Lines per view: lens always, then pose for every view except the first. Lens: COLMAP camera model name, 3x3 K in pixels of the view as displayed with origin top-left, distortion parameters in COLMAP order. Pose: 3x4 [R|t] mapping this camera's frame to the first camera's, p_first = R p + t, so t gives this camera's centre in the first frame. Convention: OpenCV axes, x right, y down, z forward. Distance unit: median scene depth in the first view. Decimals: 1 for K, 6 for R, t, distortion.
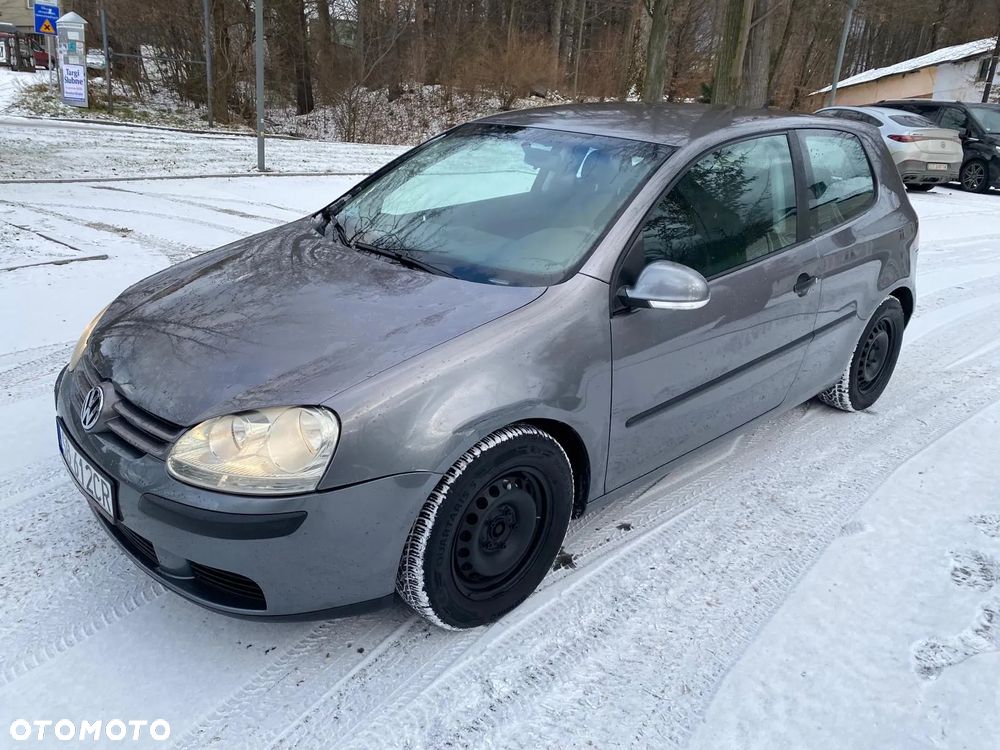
lens RADIAL K [[754.2, 0, 496.8], [0, 754.2, 349.7], [0, 0, 1]] dist [0.007565, -0.007348]
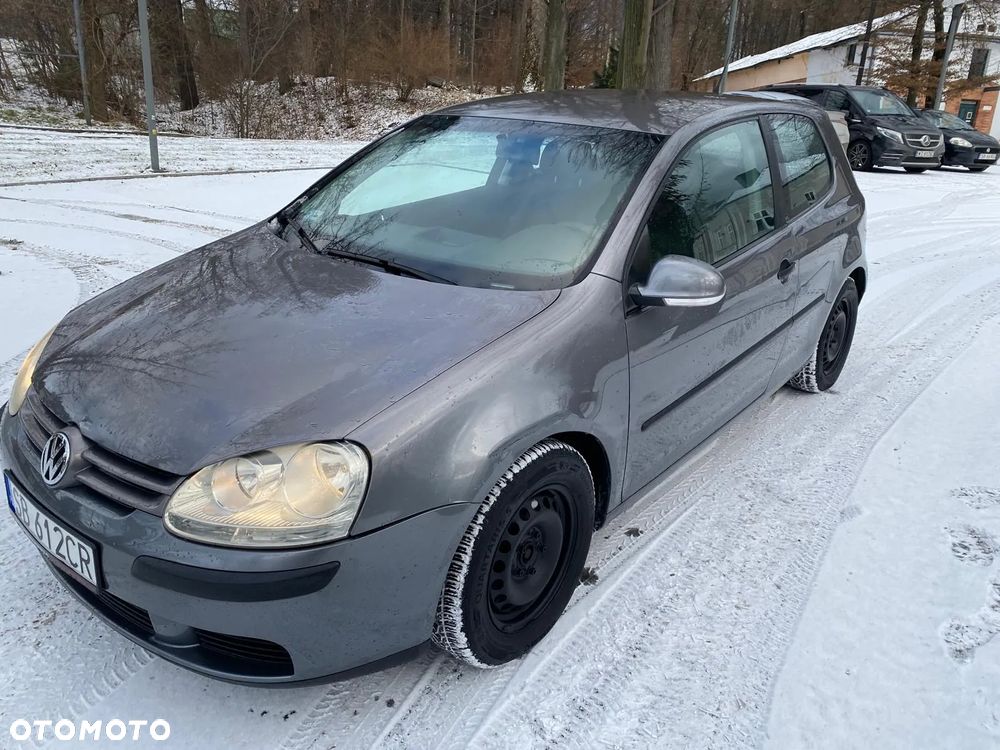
lens RADIAL K [[754.2, 0, 496.8], [0, 754.2, 349.7], [0, 0, 1]] dist [0.007565, -0.007348]
pose [[0.990021, -0.060909, 0.127079, -0.119981], [0.059442, 0.998114, 0.015310, -0.024991], [-0.127772, -0.007604, 0.991774, 0.075177]]
